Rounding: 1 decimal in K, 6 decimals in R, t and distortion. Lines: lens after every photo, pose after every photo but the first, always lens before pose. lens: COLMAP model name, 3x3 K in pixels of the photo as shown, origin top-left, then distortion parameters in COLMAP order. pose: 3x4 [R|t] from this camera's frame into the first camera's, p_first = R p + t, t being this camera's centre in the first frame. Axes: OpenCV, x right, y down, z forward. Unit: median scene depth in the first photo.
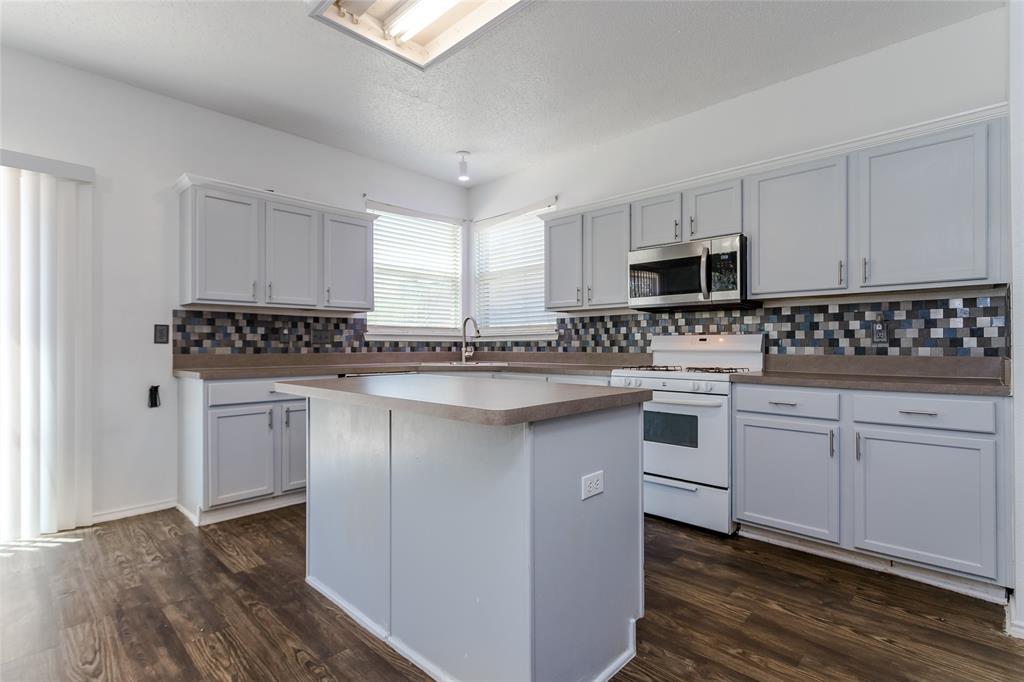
lens RADIAL K [[487.7, 0, 511.3], [0, 487.7, 346.0], [0, 0, 1]] dist [0.000097, 0.001203]
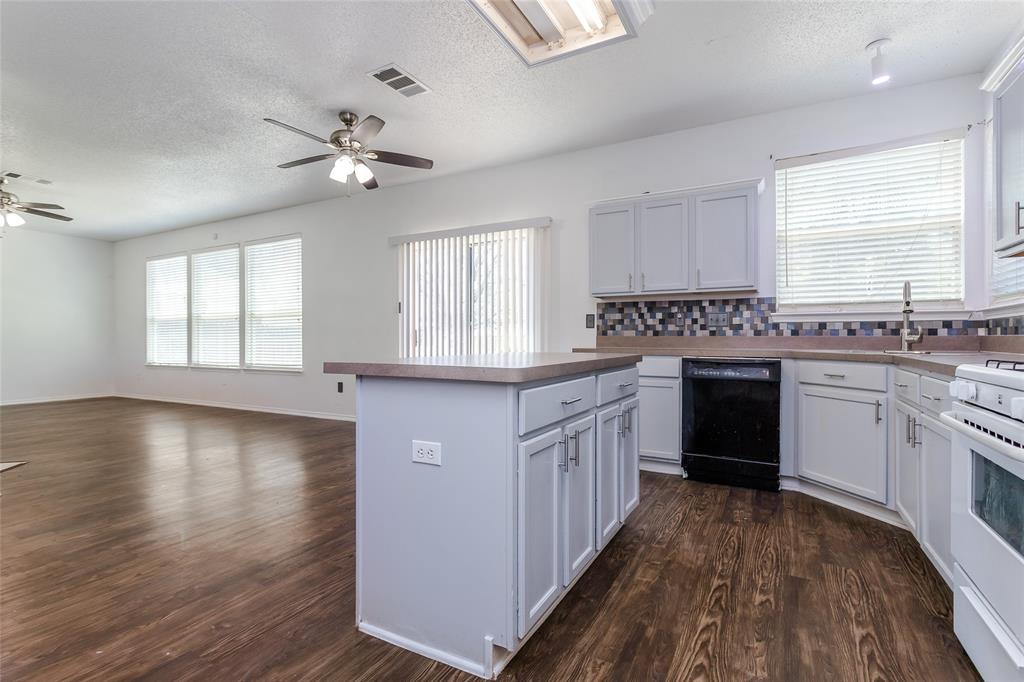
lens RADIAL K [[487.7, 0, 516.8], [0, 487.7, 341.1], [0, 0, 1]] dist [0.000097, 0.001203]
pose [[0.261162, 0.008866, -0.965254, 0.514736], [-0.000049, 0.999958, 0.009172, 0.017587], [0.965295, -0.002349, 0.261152, 0.392476]]
